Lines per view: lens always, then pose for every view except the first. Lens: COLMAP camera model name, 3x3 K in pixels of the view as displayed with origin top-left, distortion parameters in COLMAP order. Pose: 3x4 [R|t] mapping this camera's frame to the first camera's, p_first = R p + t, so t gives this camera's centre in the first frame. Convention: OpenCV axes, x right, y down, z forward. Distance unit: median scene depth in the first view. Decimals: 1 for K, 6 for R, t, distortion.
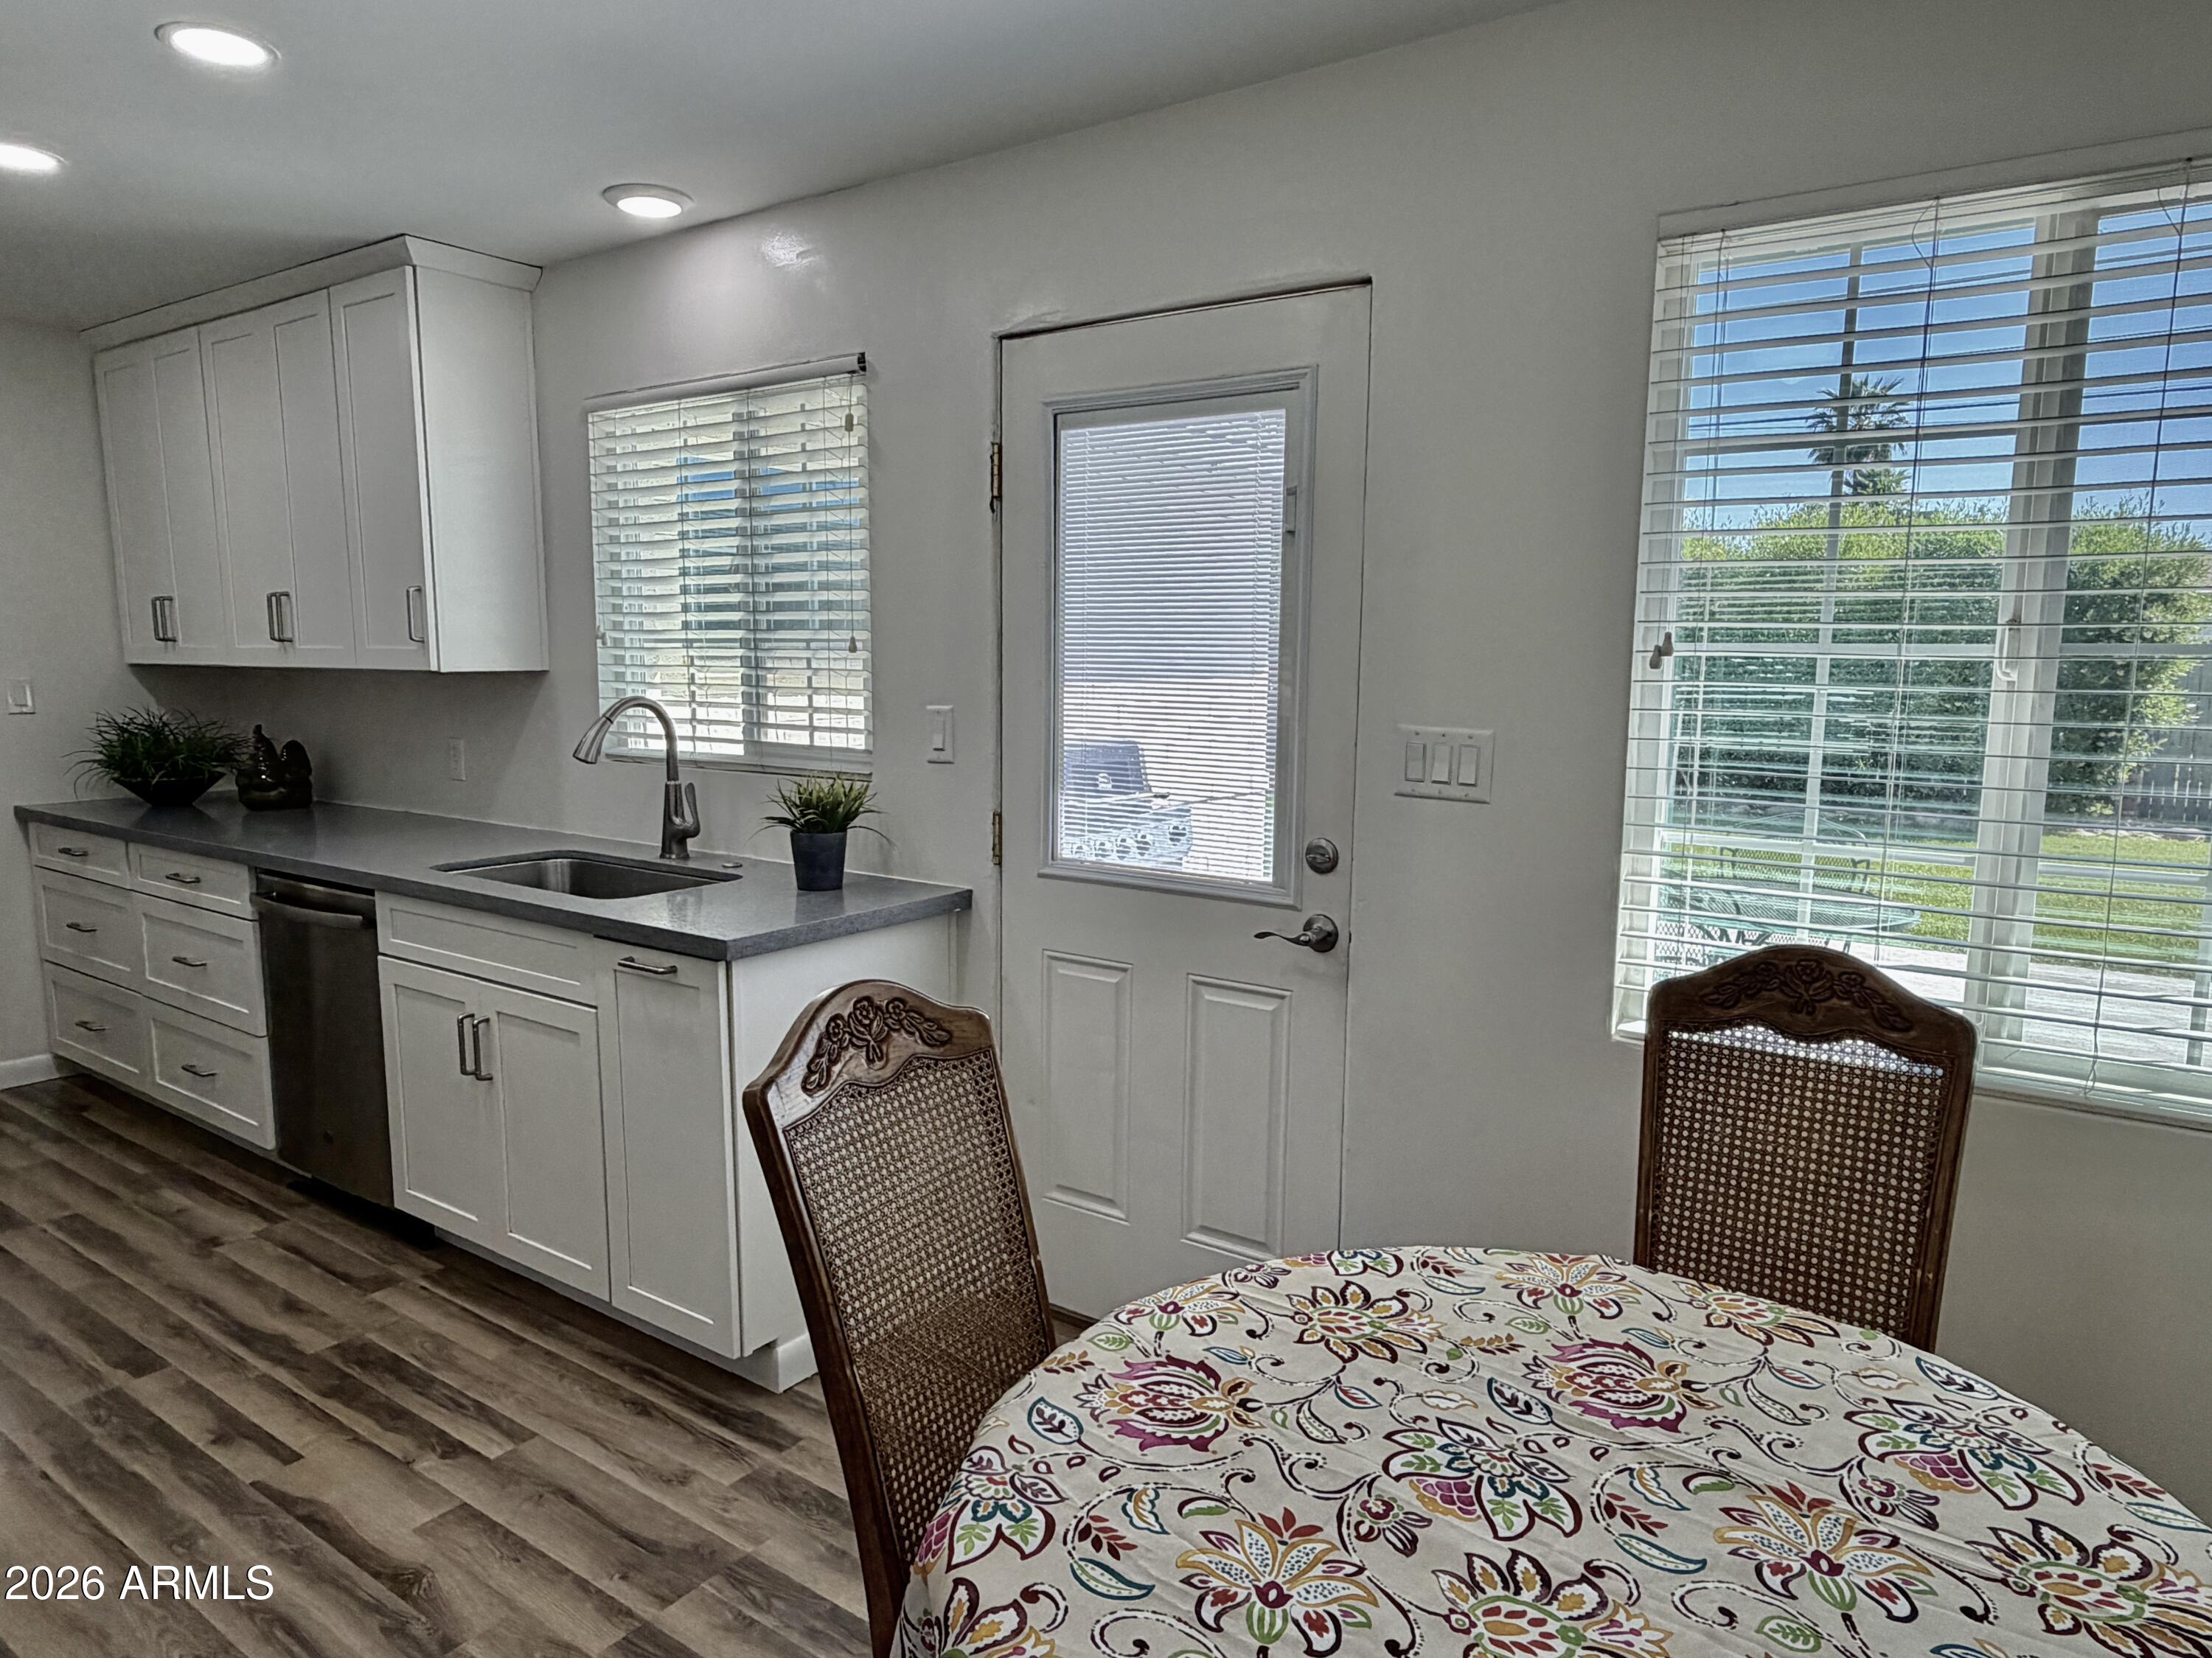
lens RADIAL K [[1342.4, 0, 1104.1], [0, 1342.4, 828.2], [0, 0, 1]] dist [0.004577, -0.001205]
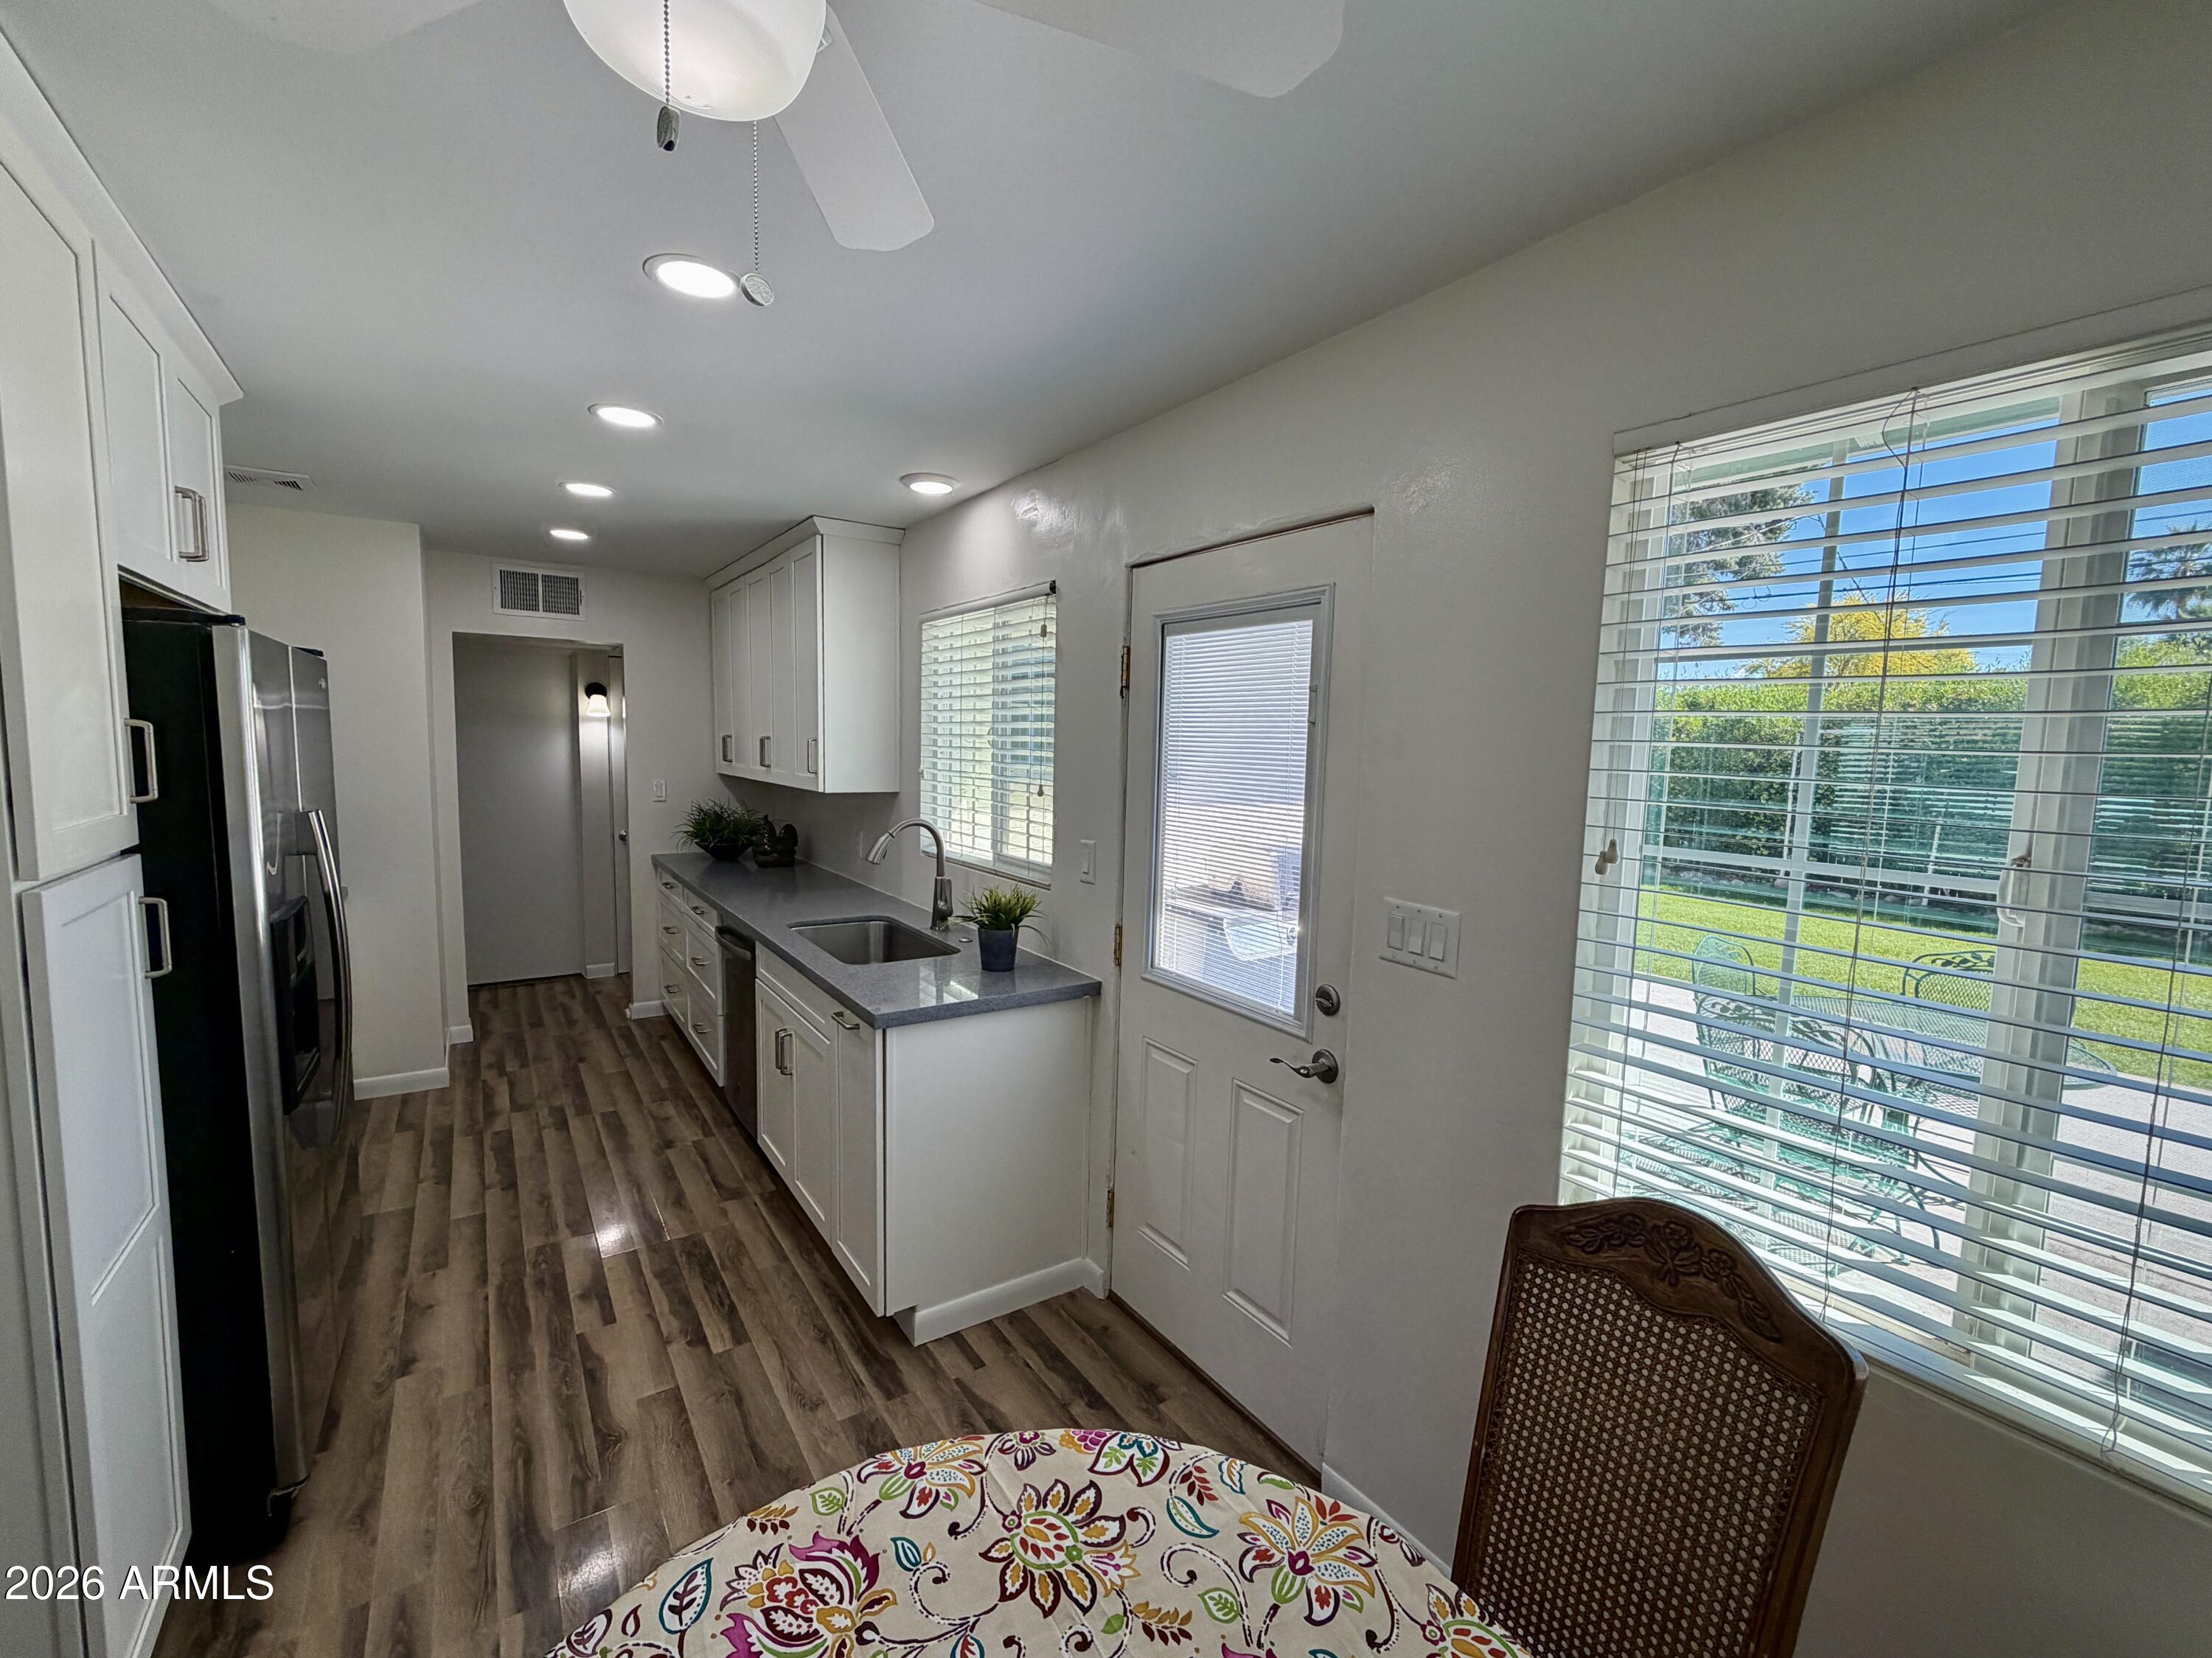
lens RADIAL K [[909.2, 0, 1114.4], [0, 909.2, 833.8], [0, 0, 1]] dist [0.001884, 0.000506]
pose [[0.937848, 0.052002, -0.343127, 0.231138], [-0.065470, 0.997468, -0.027776, -0.081645], [0.340814, 0.048514, 0.938878, 0.177946]]
